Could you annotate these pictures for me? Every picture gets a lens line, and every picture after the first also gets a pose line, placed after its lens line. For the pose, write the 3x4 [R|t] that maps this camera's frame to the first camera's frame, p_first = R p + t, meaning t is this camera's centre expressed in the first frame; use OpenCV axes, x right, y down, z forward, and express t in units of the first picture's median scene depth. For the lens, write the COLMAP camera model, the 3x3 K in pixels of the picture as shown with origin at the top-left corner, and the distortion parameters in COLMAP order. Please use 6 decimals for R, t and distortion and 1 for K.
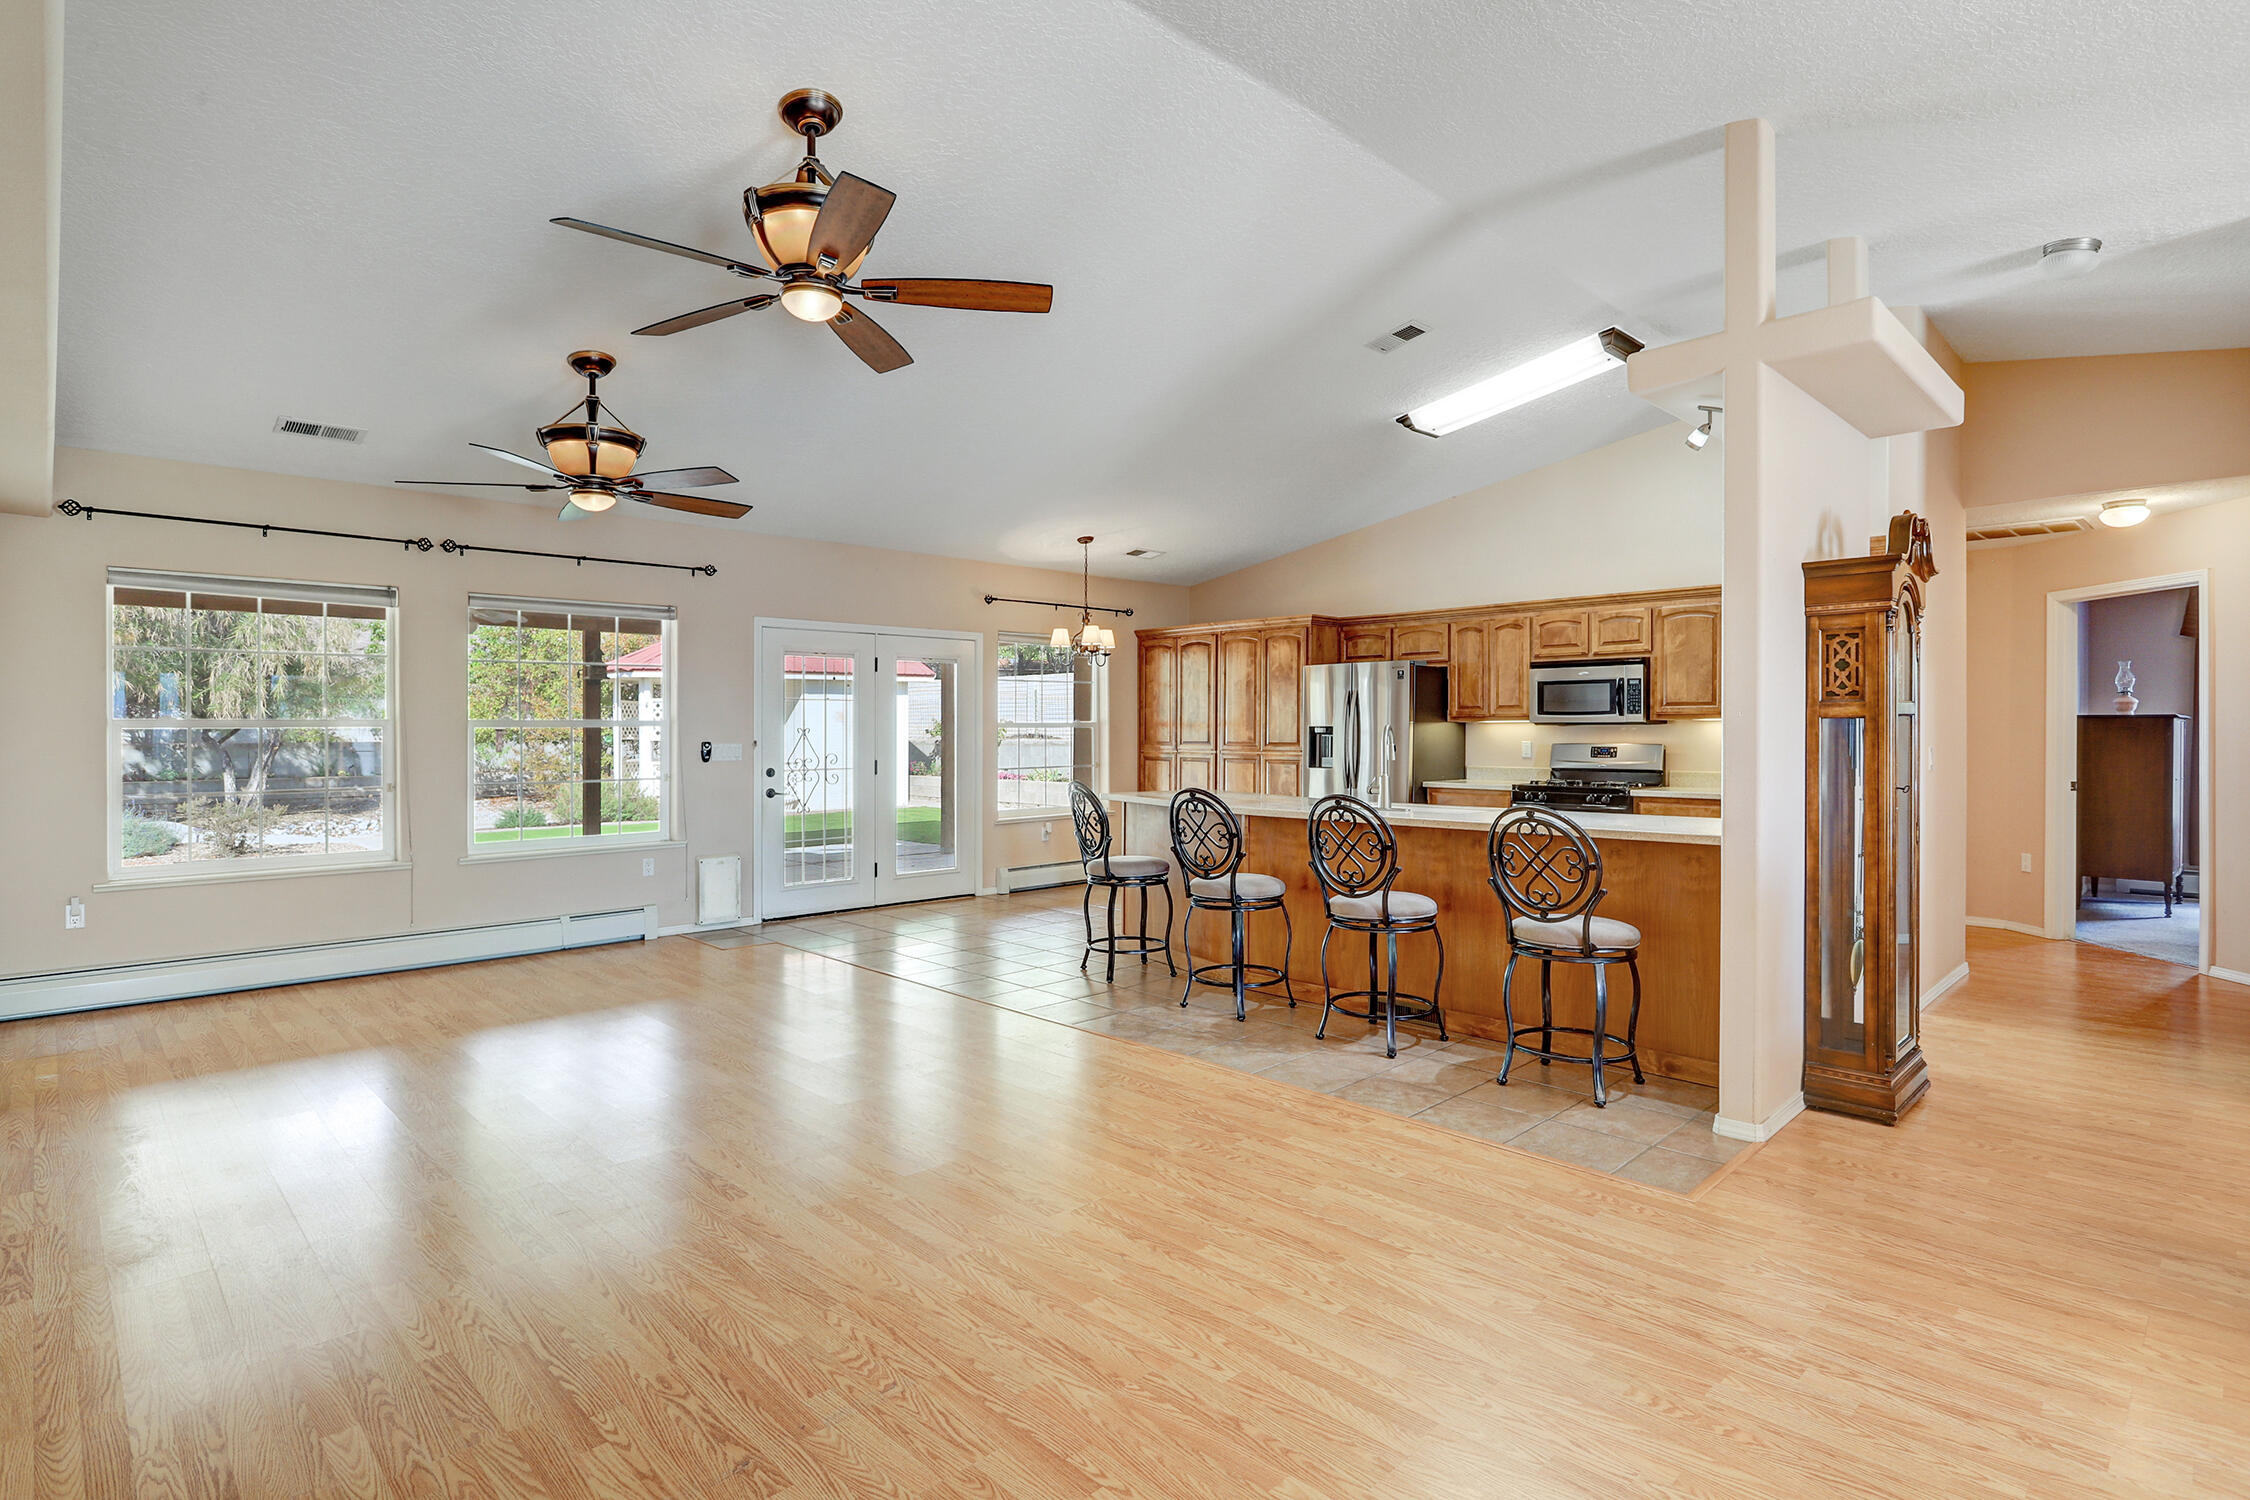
lens RADIAL K [[1137.1, 0, 1127.6], [0, 1137.1, 727.5], [0, 0, 1]] dist [-0.013332, 0.006202]
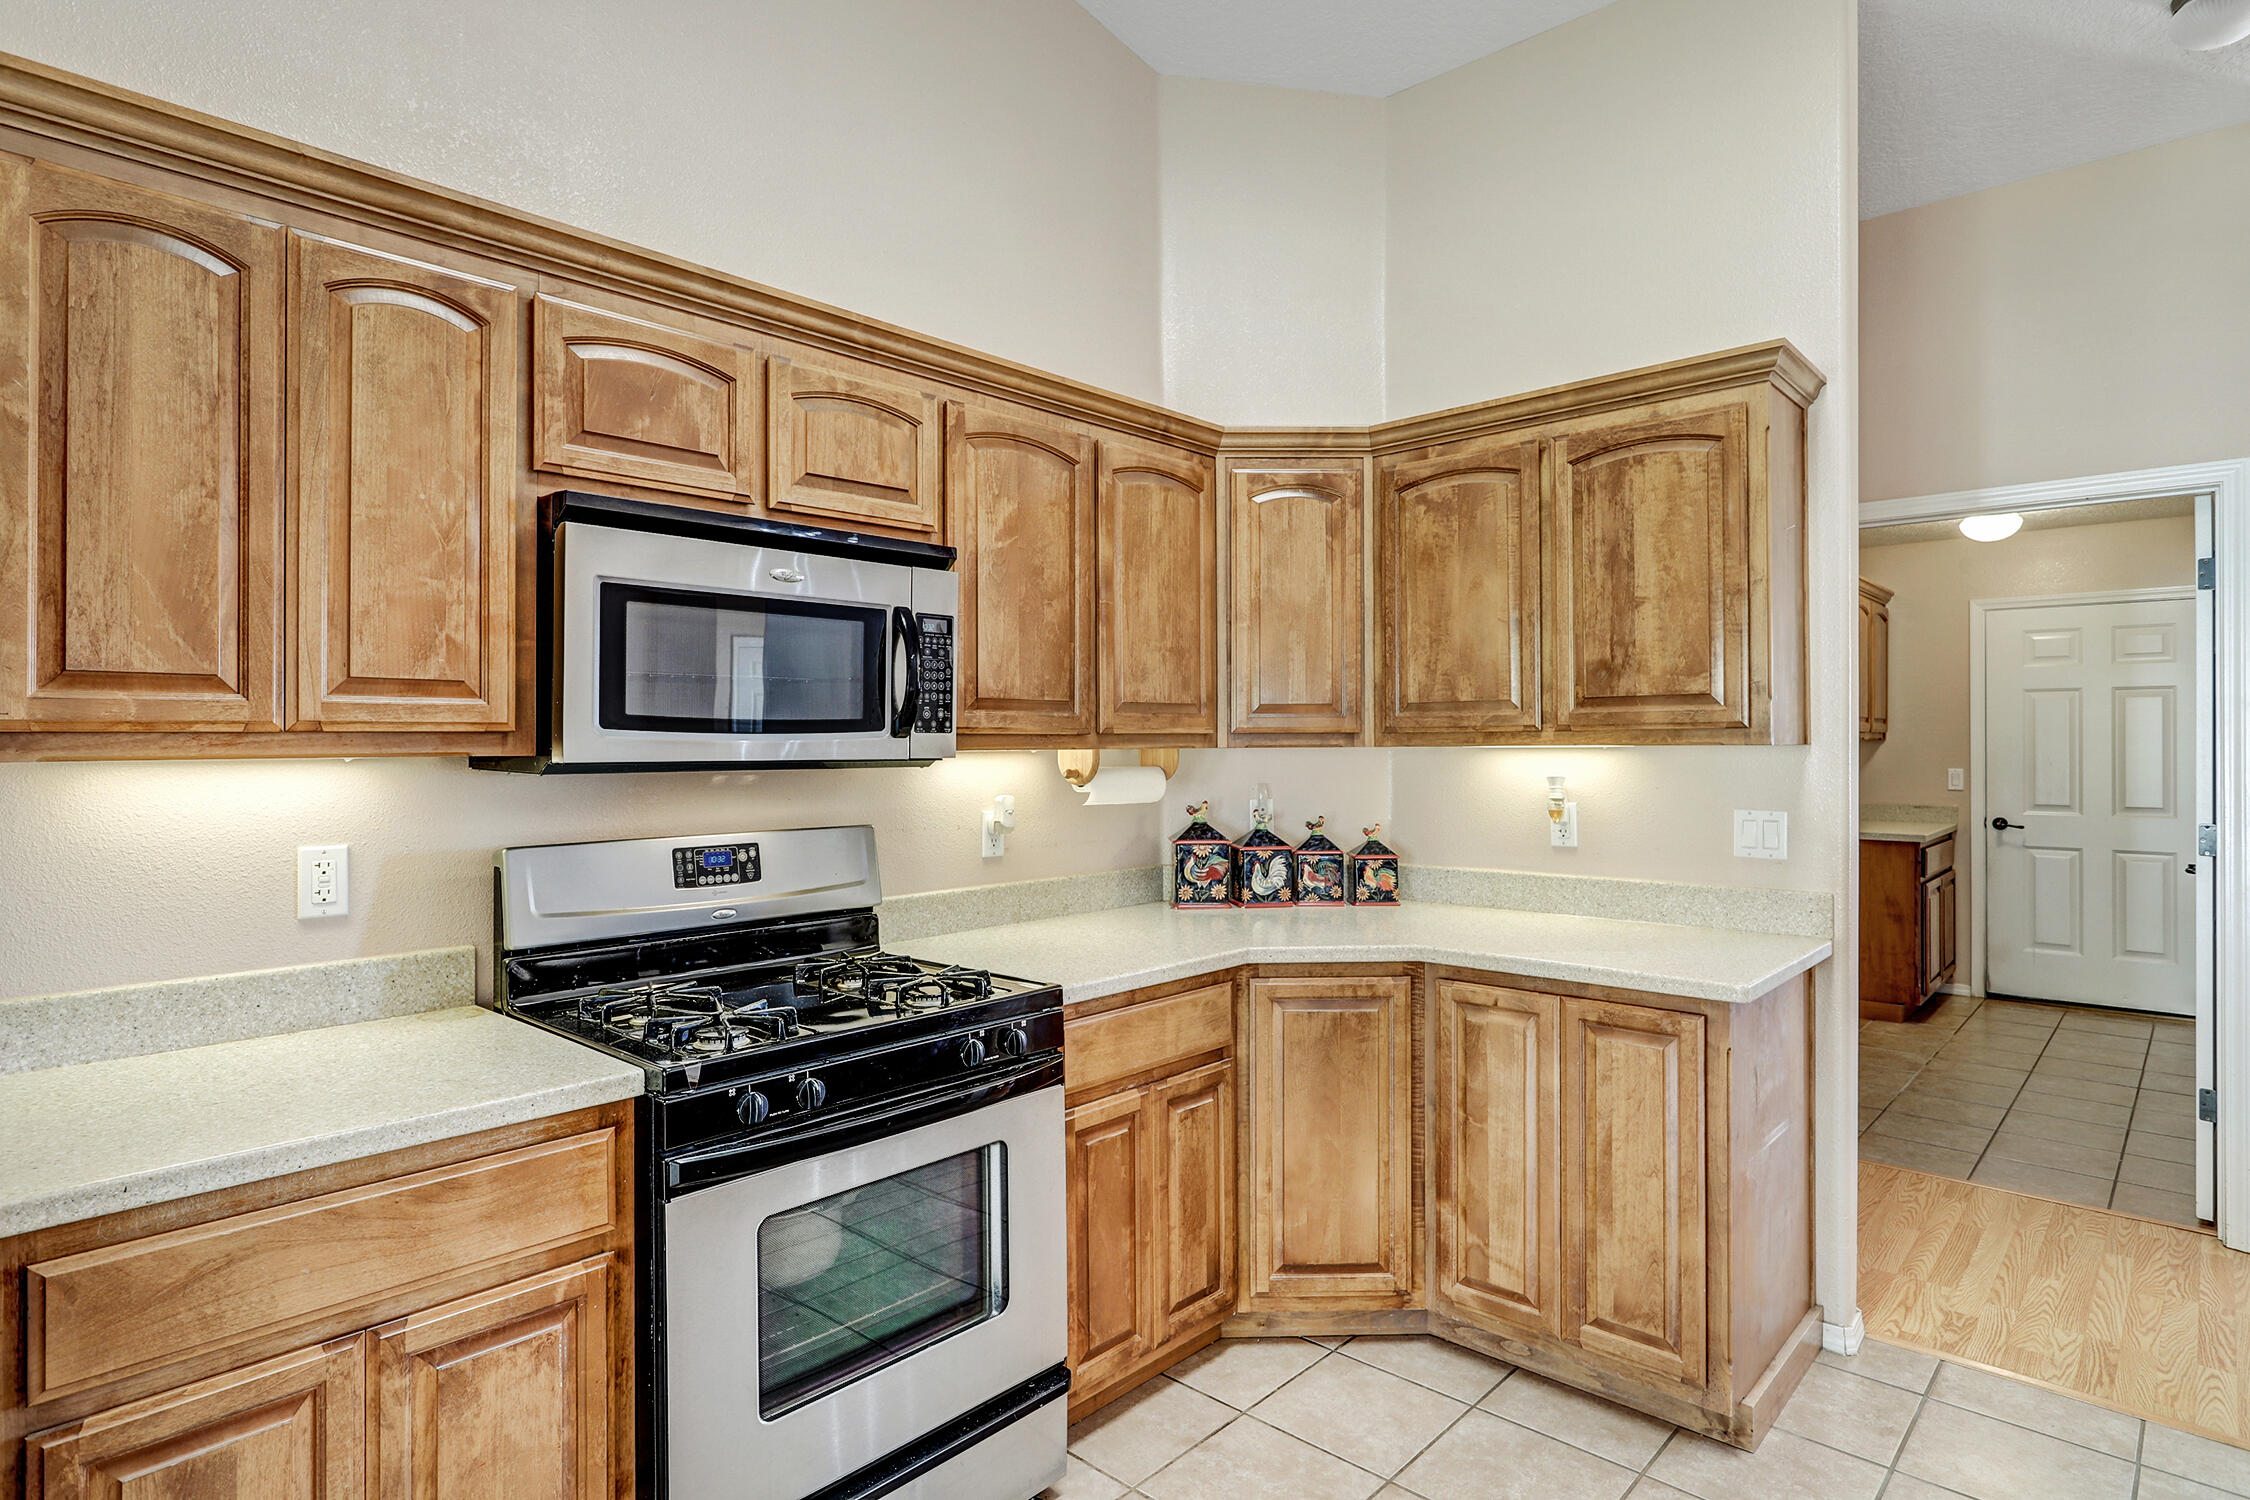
lens RADIAL K [[1192.9, 0, 1103.3], [0, 1192.9, 734.3], [0, 0, 1]] dist [-0.011258, 0.003591]
pose [[-0.045911, 0.008286, 0.998911, 0.143391], [-0.000450, 0.999965, -0.008315, -0.009489], [-0.998945, -0.000831, -0.045906, 1.112668]]
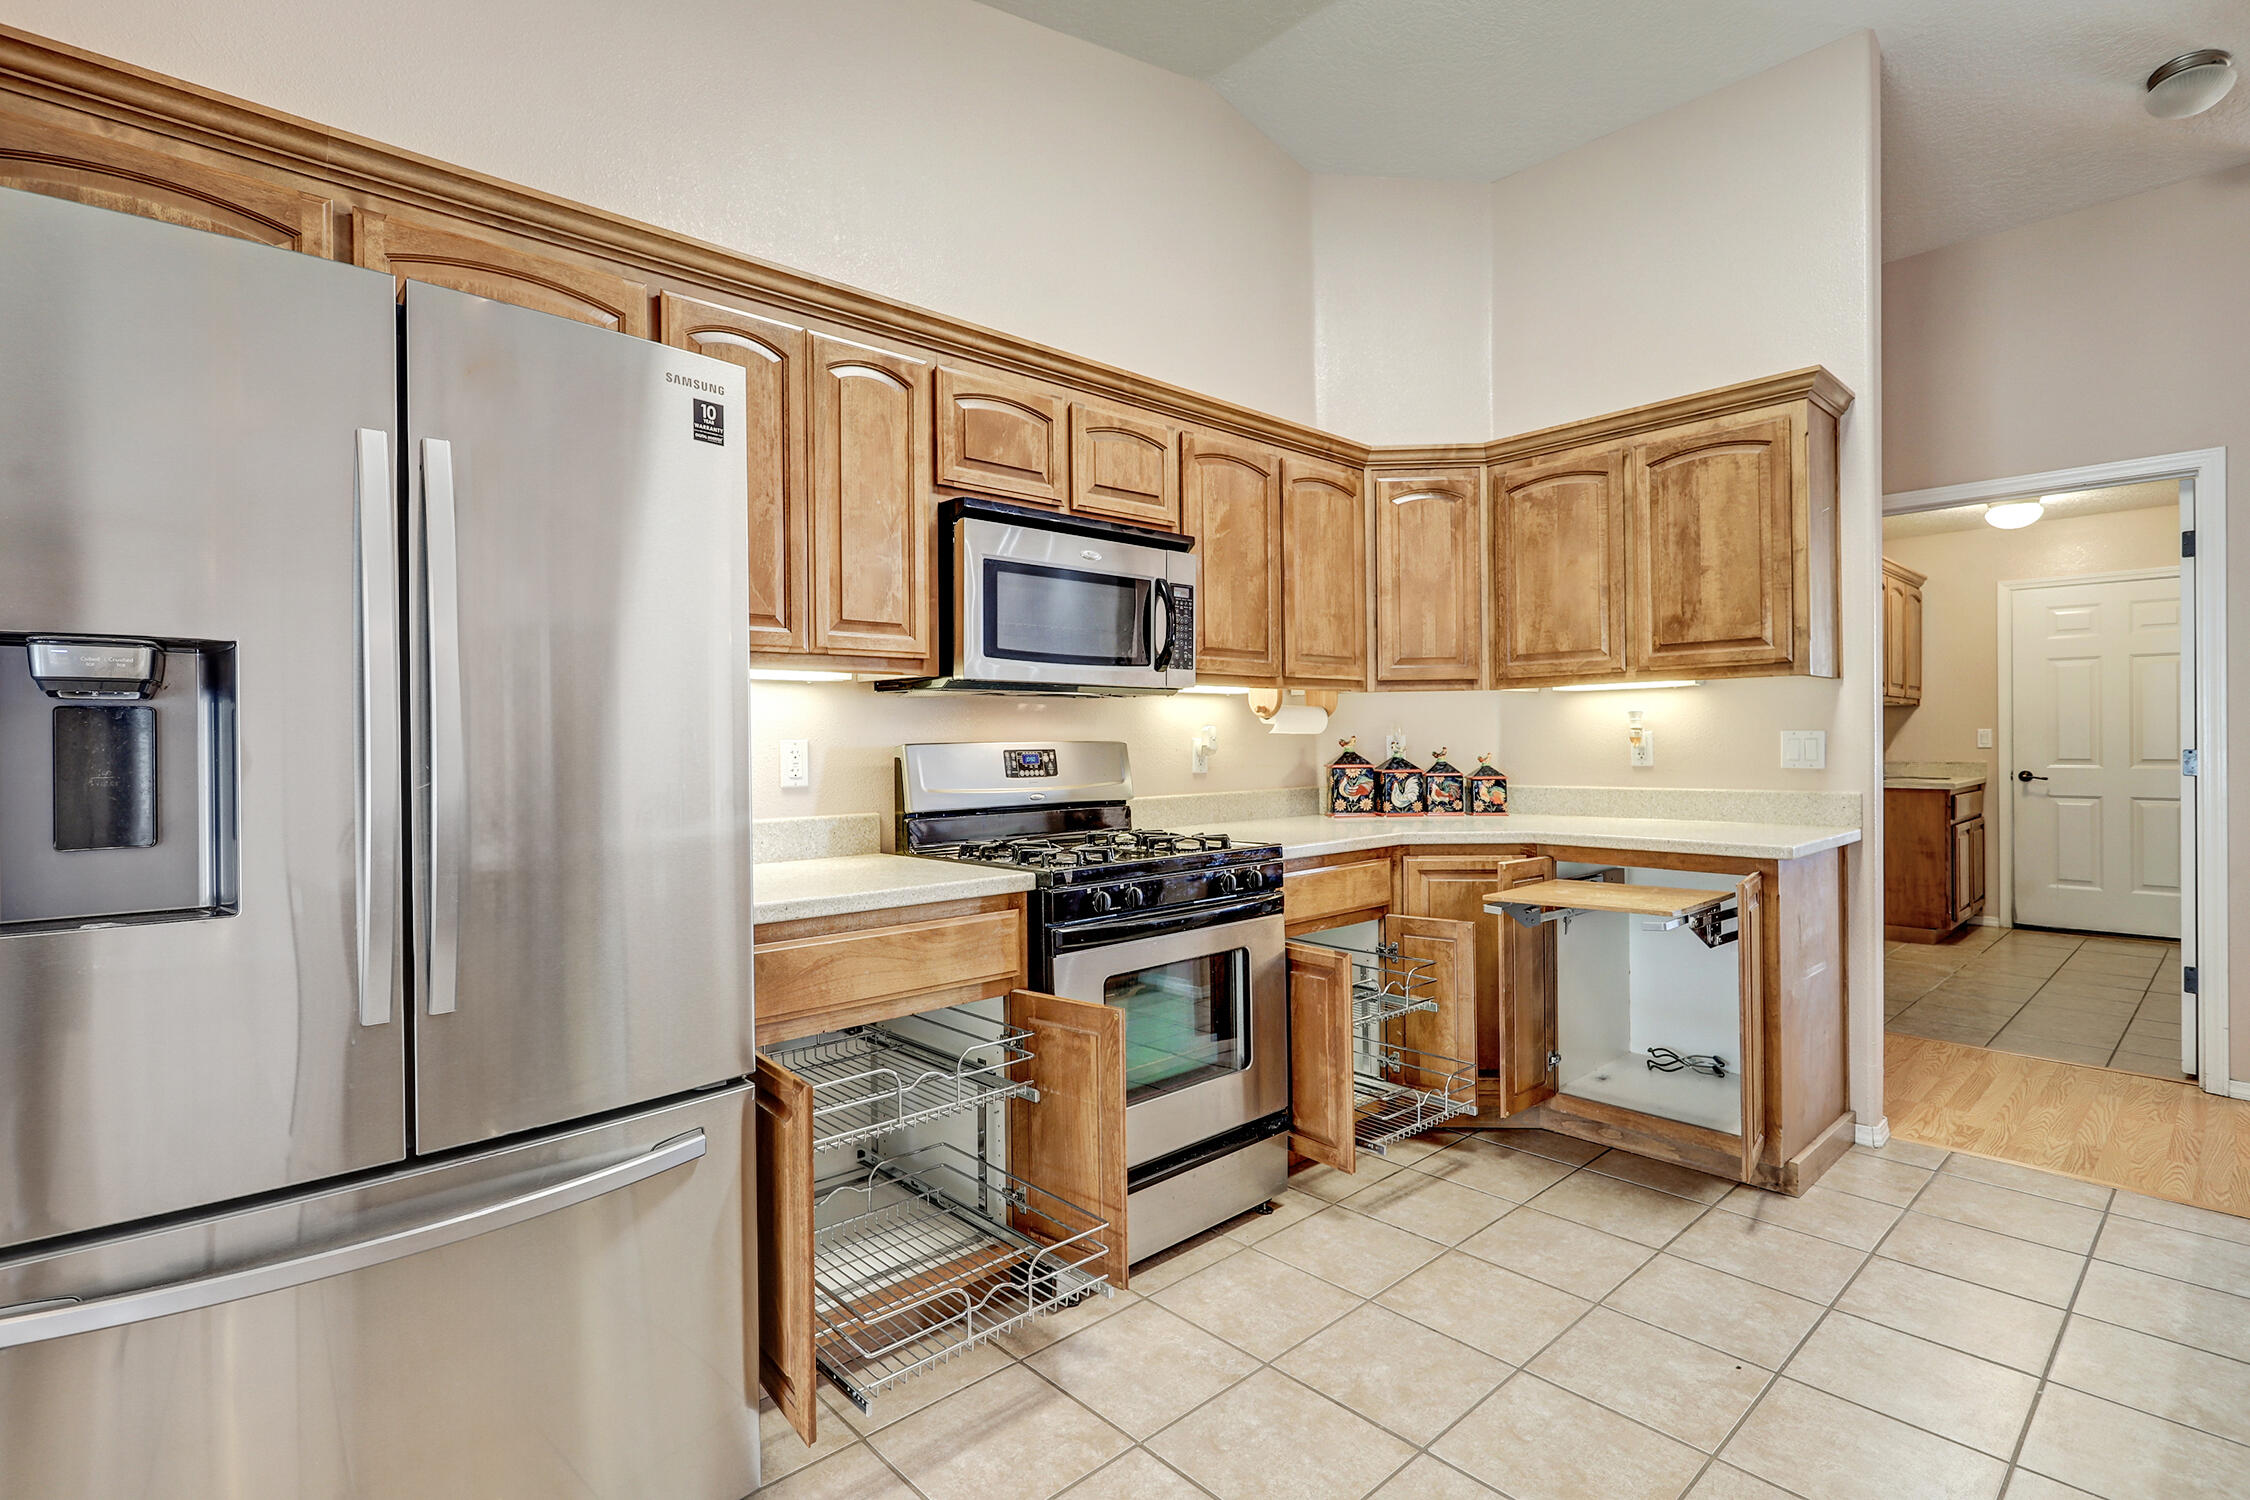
lens RADIAL K [[1063.2, 0, 1105.9], [0, 1063.2, 737.3], [0, 0, 1]] dist [-0.003292, 0.001936]
pose [[0.033282, 0.003365, 0.999440, 0.053442], [0.005963, 0.999976, -0.003565, 0.017870], [-0.999428, 0.006079, 0.033261, 1.165354]]
